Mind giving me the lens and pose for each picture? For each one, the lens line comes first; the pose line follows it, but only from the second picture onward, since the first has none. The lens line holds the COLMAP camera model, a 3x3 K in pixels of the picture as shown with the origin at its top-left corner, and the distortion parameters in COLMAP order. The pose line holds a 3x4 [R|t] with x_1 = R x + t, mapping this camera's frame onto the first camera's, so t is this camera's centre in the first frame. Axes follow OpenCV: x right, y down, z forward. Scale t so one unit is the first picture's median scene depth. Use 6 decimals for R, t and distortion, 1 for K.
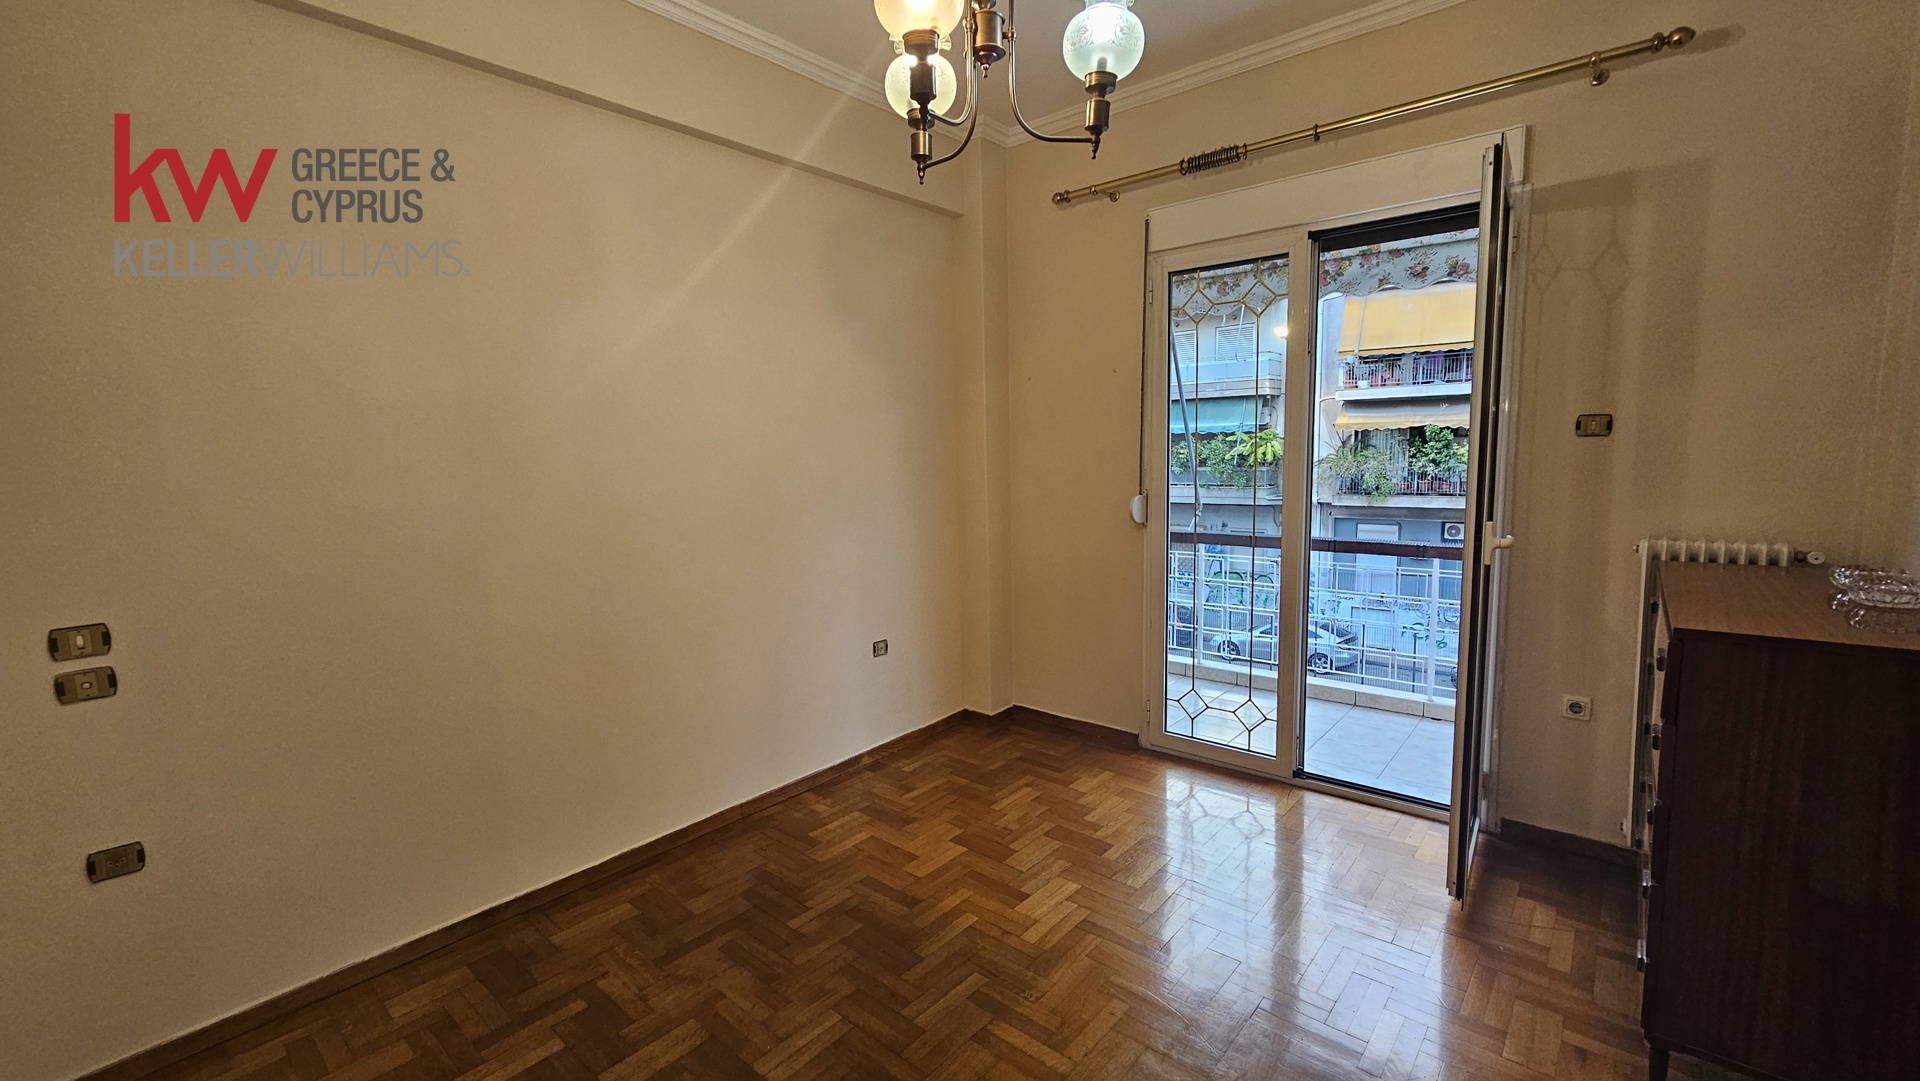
lens RADIAL K [[795.3, 0, 964.1], [0, 795.3, 535.0], [0, 0, 1]] dist [0.003411, -0.000594]
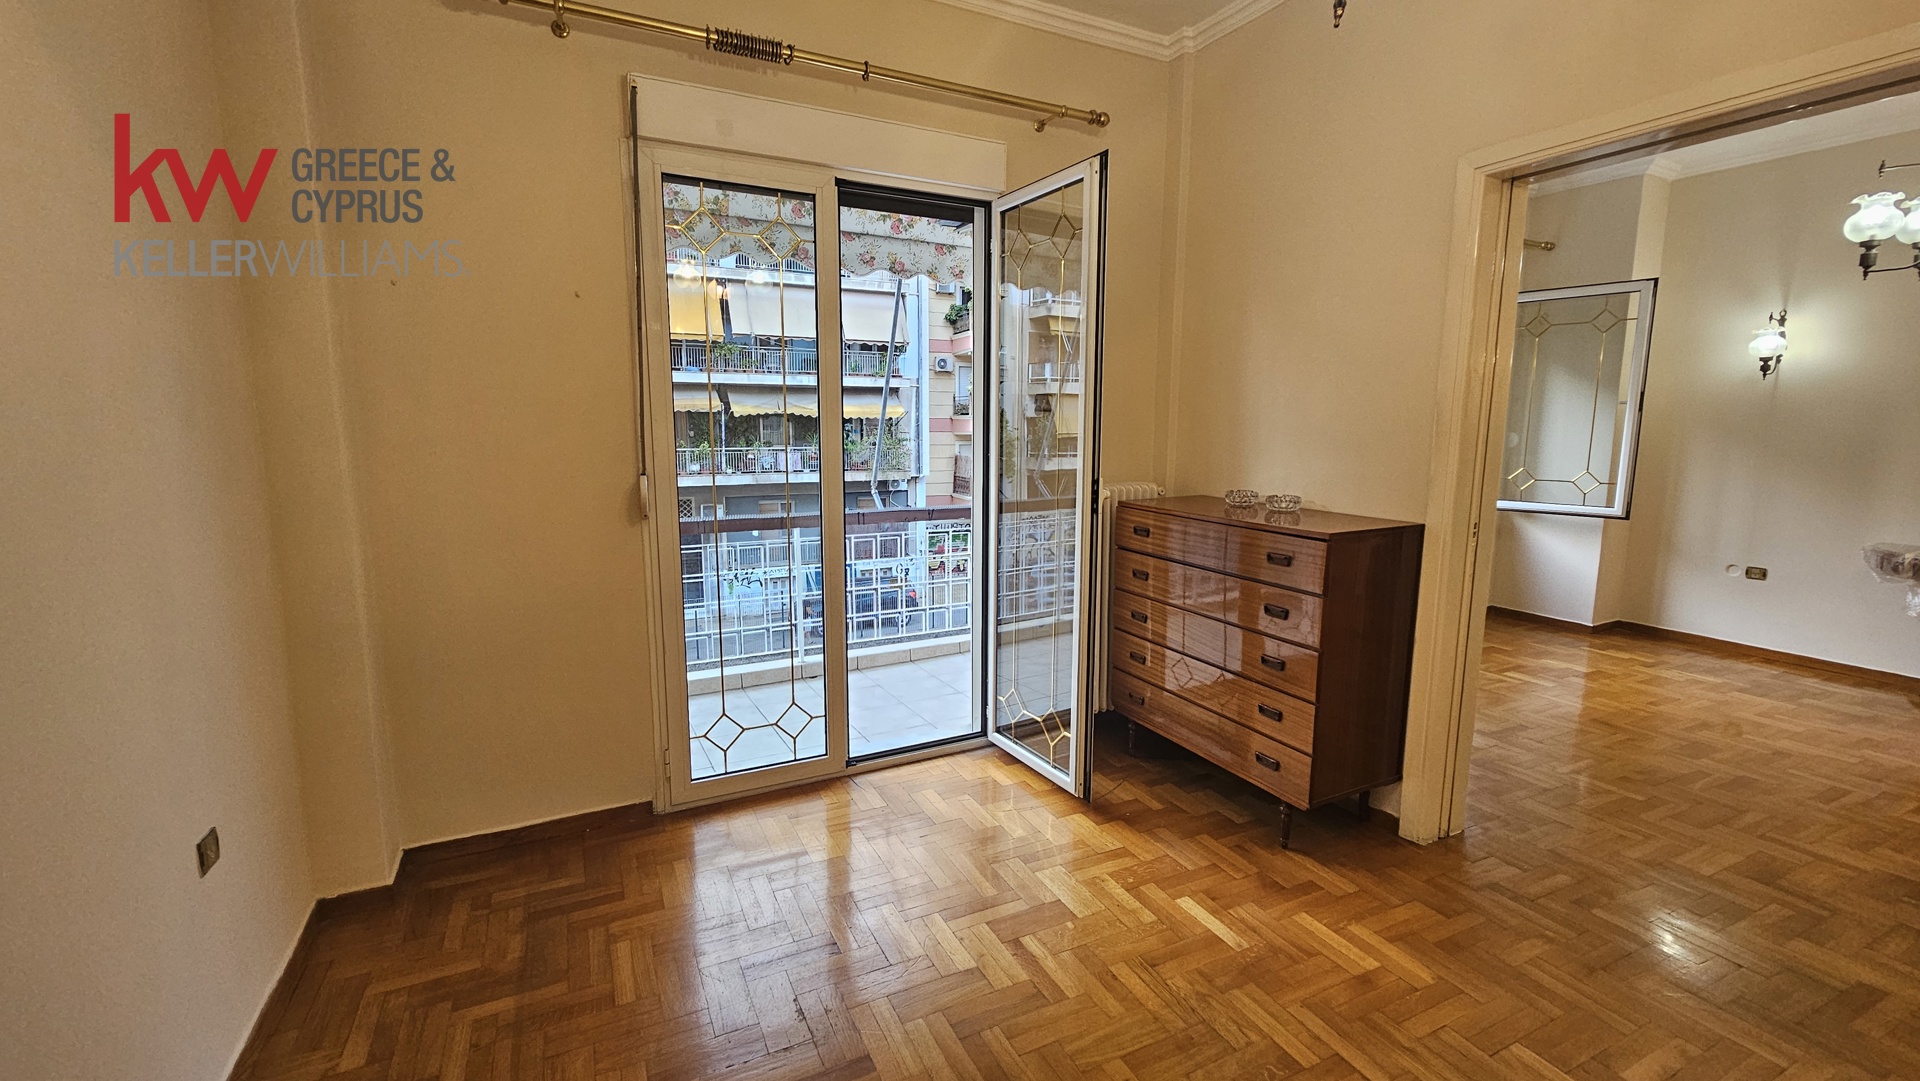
lens RADIAL K [[795.3, 0, 961.4], [0, 795.3, 530.9], [0, 0, 1]] dist [0.003411, -0.000594]
pose [[0.392108, -0.103140, 0.914119, -0.343817], [0.093005, 0.993048, 0.072152, -0.026249], [-0.915206, 0.056726, 0.398974, 0.464528]]
